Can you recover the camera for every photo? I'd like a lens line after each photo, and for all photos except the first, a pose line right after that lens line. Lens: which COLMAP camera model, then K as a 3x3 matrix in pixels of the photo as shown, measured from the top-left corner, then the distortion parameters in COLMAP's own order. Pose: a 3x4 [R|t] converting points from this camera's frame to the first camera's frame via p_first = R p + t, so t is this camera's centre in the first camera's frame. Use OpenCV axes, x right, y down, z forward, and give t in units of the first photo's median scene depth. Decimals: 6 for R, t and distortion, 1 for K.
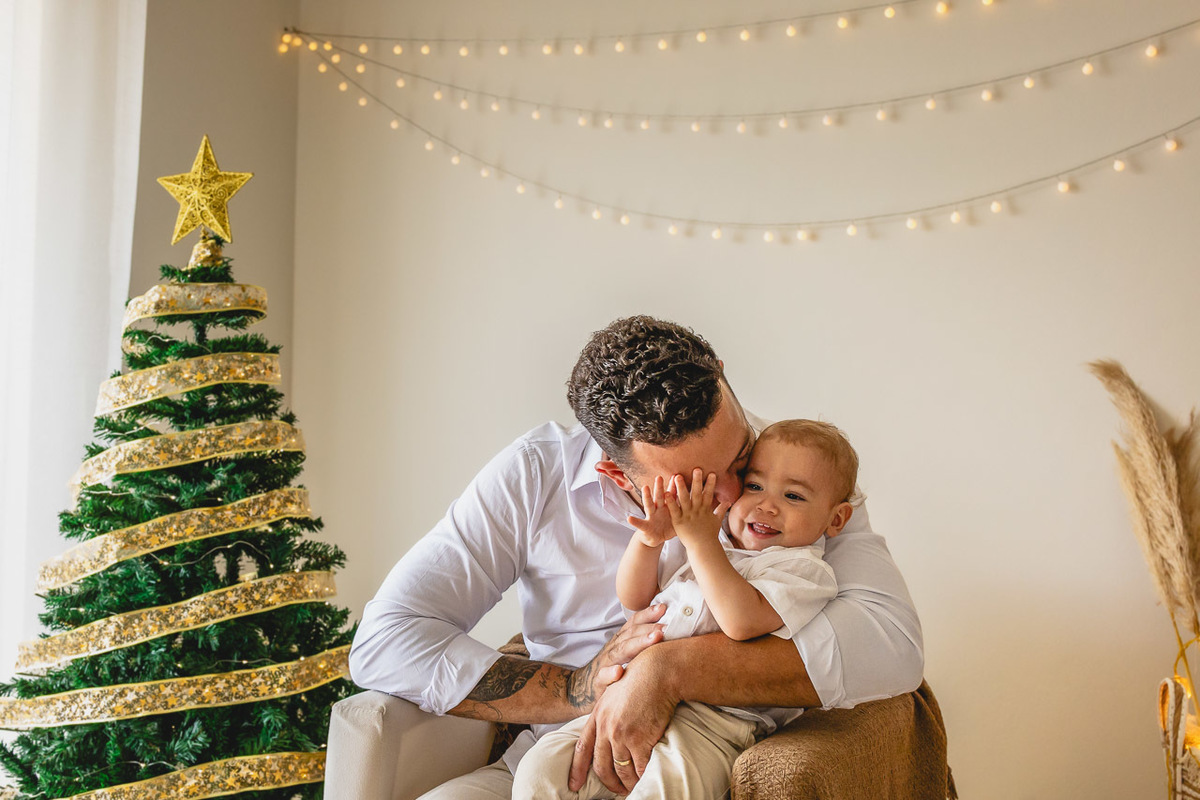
lens RADIAL K [[1247.1, 0, 578.0], [0, 1247.1, 413.0], [0, 0, 1]] dist [0.028298, -0.025163]
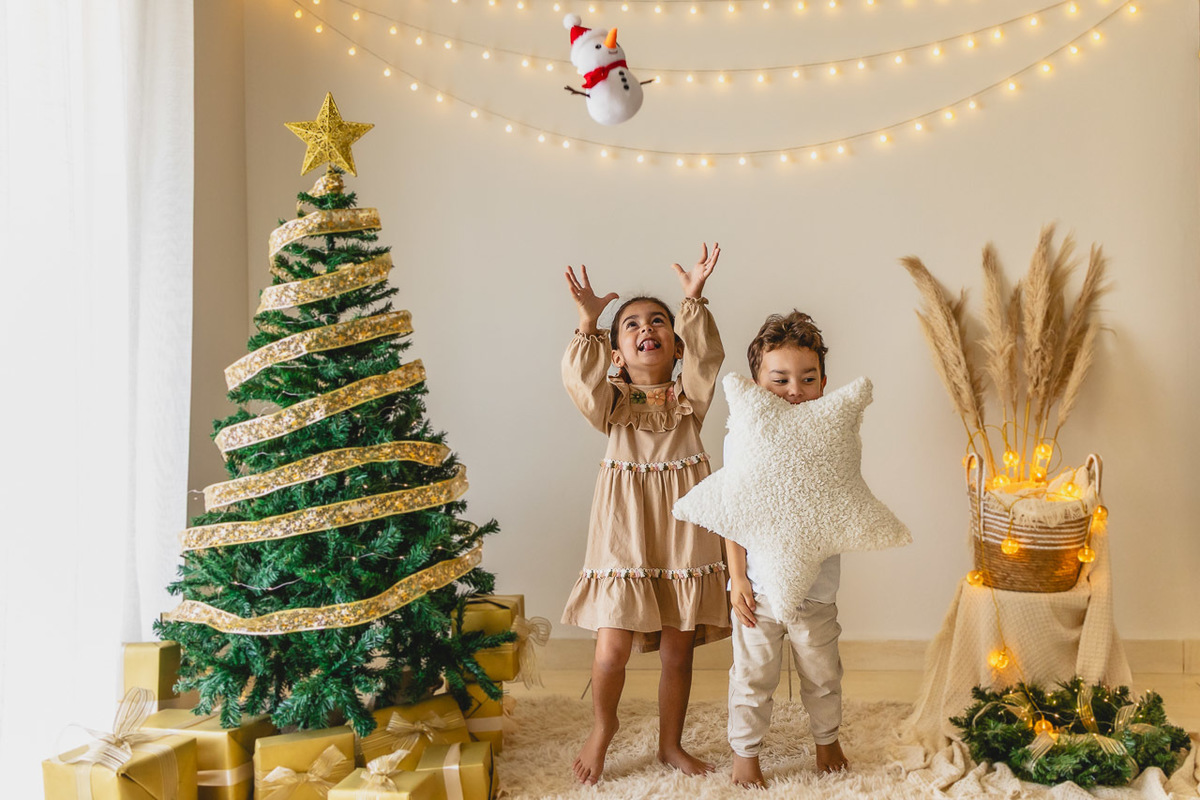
lens RADIAL K [[1432.7, 0, 698.5], [0, 1432.7, 335.1], [0, 0, 1]] dist [0.036202, 0.026902]
pose [[0.924298, -0.028913, 0.380576, -0.577596], [0.010150, 0.998636, 0.051217, -0.046545], [-0.381538, -0.043477, 0.923330, -0.606903]]
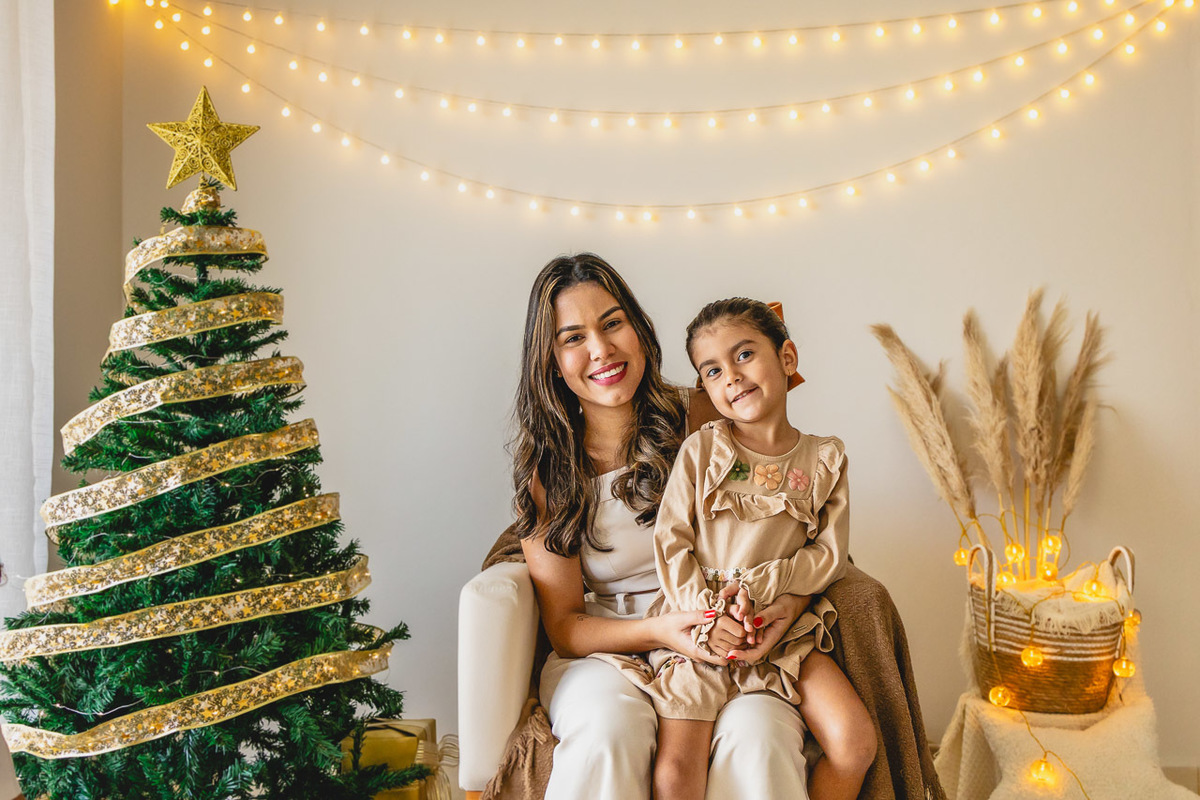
lens RADIAL K [[1246.5, 0, 616.5], [0, 1246.5, 401.6], [0, 0, 1]] dist [0.020315, 0.023130]
pose [[0.913947, -0.002781, 0.405824, -0.453453], [0.003672, 0.999992, -0.001416, 0.050406], [-0.405816, 0.002785, 0.913950, -0.112056]]
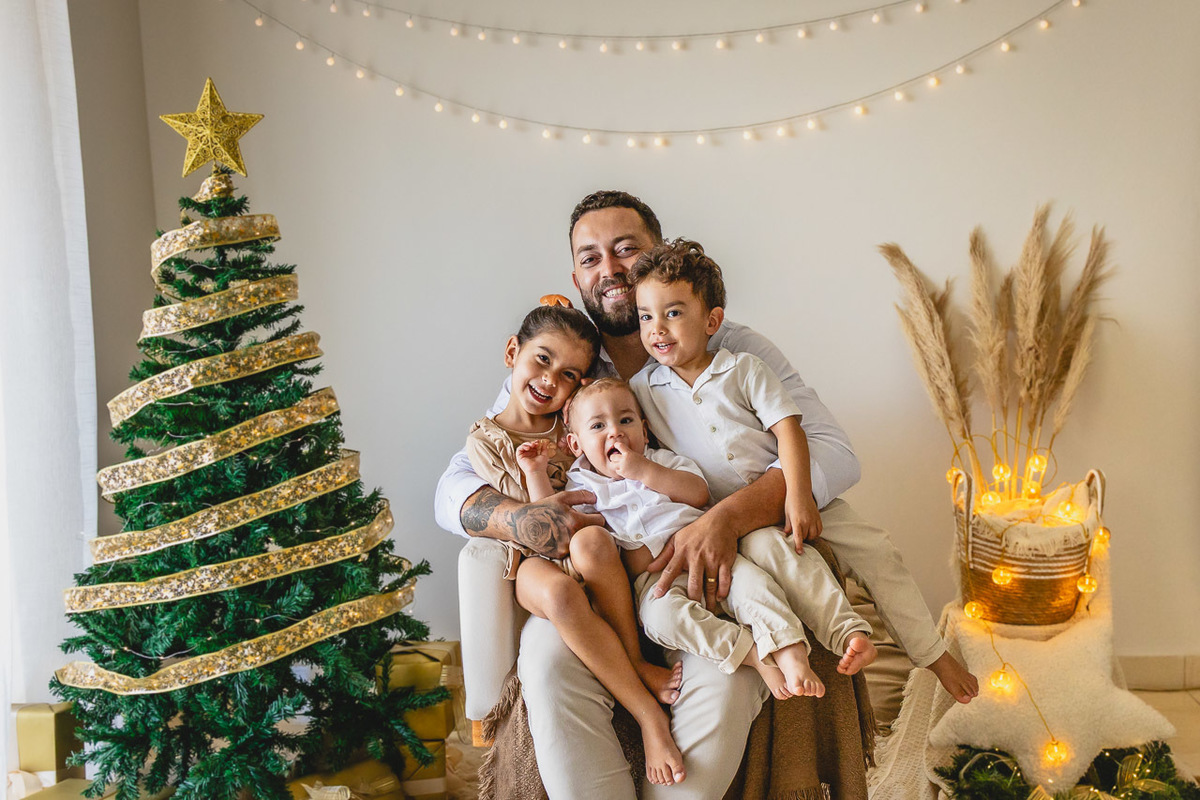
lens RADIAL K [[1345.6, 0, 659.9], [0, 1345.6, 425.5], [0, 0, 1]] dist [0.023340, 0.028322]
pose [[0.929991, -0.086144, 0.357347, -0.423924], [0.030269, 0.986797, 0.159108, -0.106092], [-0.366335, -0.137153, 0.920319, -0.336904]]
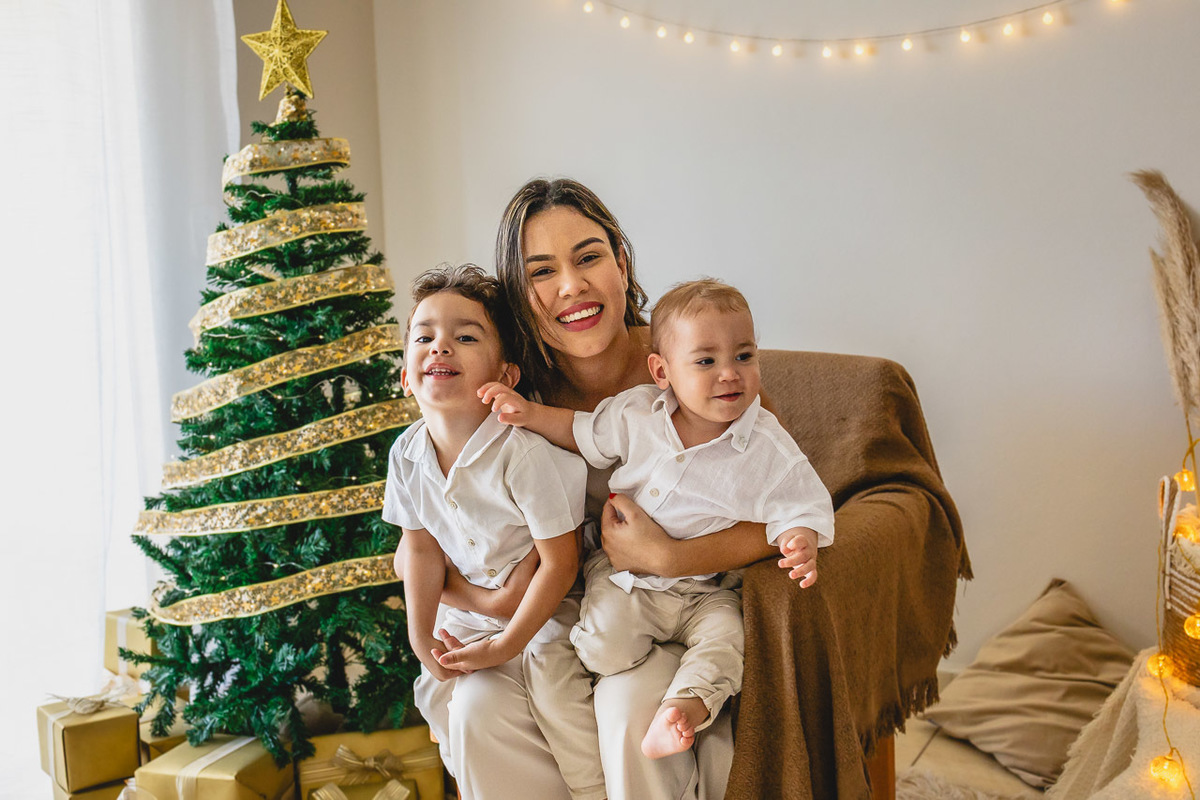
lens RADIAL K [[1268.6, 0, 614.3], [0, 1268.6, 419.7], [0, 0, 1]] dist [0.006840, 0.030890]
pose [[0.997451, -0.023930, -0.067222, 0.054992], [0.036653, 0.980125, 0.194963, -0.074932], [0.061221, -0.196930, 0.978504, -0.126247]]
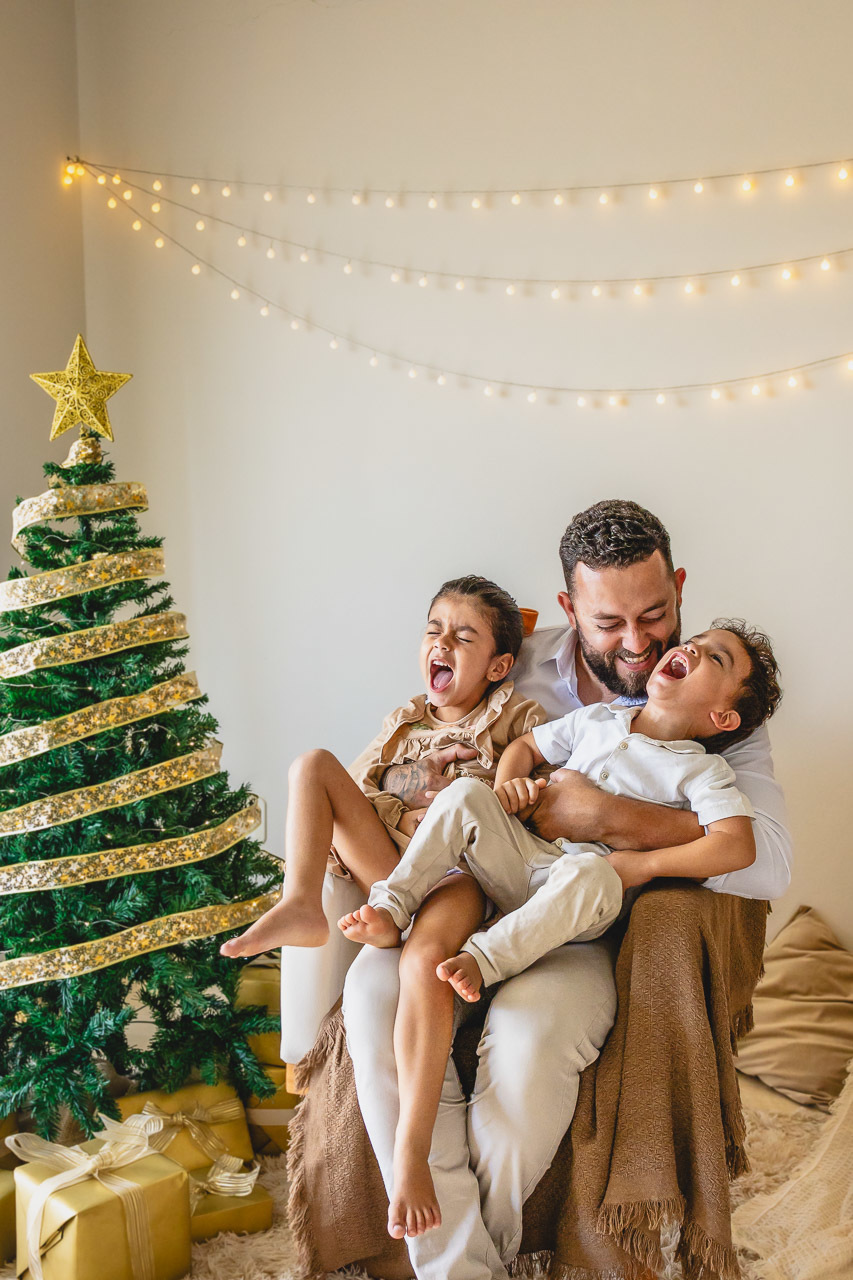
lens RADIAL K [[1399.4, 0, 432.7], [0, 1399.4, 690.1], [0, 0, 1]] dist [0.031321, -0.024107]
pose [[0.990258, -0.034493, 0.134908, -0.193870], [0.011984, 0.986350, 0.164223, -0.131944], [-0.138731, -0.161006, 0.977154, -0.253760]]
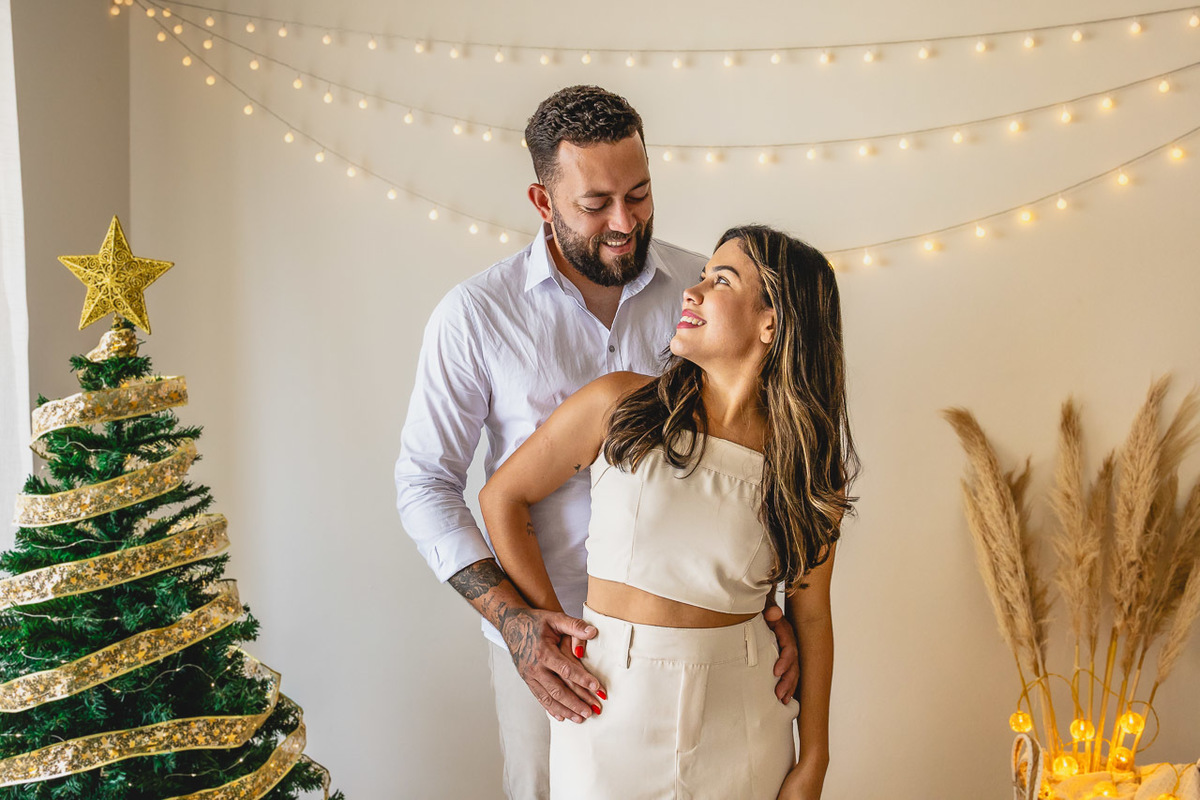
lens RADIAL K [[1274.8, 0, 550.0], [0, 1274.8, 385.2], [0, 0, 1]] dist [0.012197, -0.005848]
pose [[0.978860, -0.014005, 0.204052, -0.195051], [-0.016461, 0.989023, 0.146844, -0.269730], [-0.203869, -0.147098, 0.967884, -0.012657]]
